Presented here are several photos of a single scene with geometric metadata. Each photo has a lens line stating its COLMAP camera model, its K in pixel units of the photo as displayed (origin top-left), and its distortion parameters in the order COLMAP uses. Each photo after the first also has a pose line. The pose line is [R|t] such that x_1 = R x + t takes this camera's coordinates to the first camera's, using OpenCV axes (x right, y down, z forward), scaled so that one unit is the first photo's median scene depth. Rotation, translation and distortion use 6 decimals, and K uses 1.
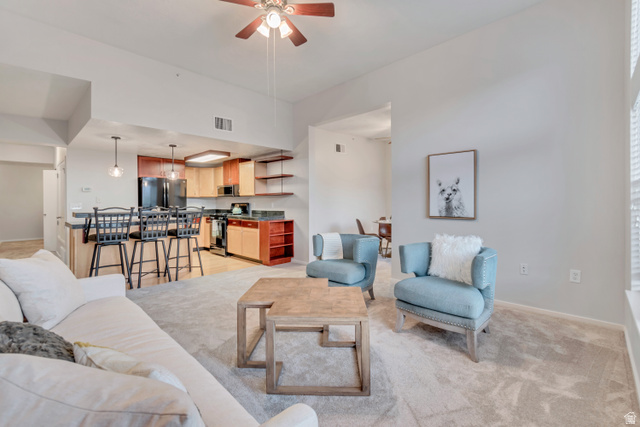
lens RADIAL K [[287.0, 0, 321.1], [0, 287.0, 207.7], [0, 0, 1]] dist [0.002332, 0.000071]
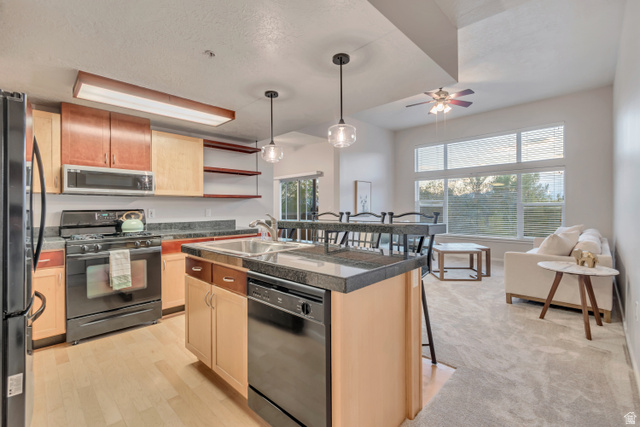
lens RADIAL K [[287.0, 0, 320.5], [0, 287.0, 211.2], [0, 0, 1]] dist [0.002332, 0.000071]
pose [[0.000776, 0.000347, 1.000000, -0.857000], [0.031775, 0.999495, -0.000372, -0.003607], [-0.999495, 0.031776, 0.000765, 0.766733]]
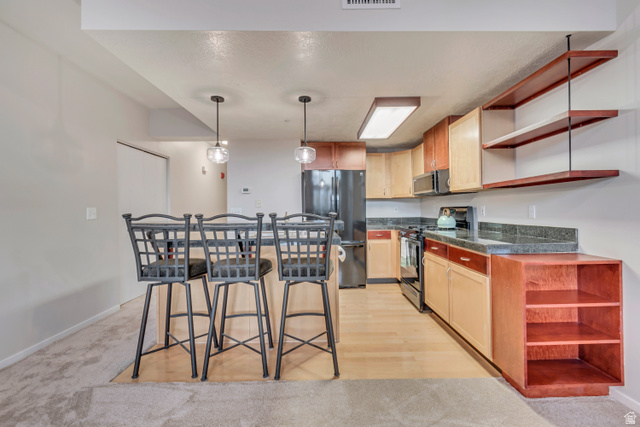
lens RADIAL K [[287.0, 0, 322.7], [0, 287.0, 209.3], [0, 0, 1]] dist [0.002332, 0.000071]
pose [[0.706356, -0.005573, -0.707834, -0.098830], [-0.001197, 0.999958, -0.009068, -0.007632], [0.707855, 0.007253, 0.706320, 0.544513]]
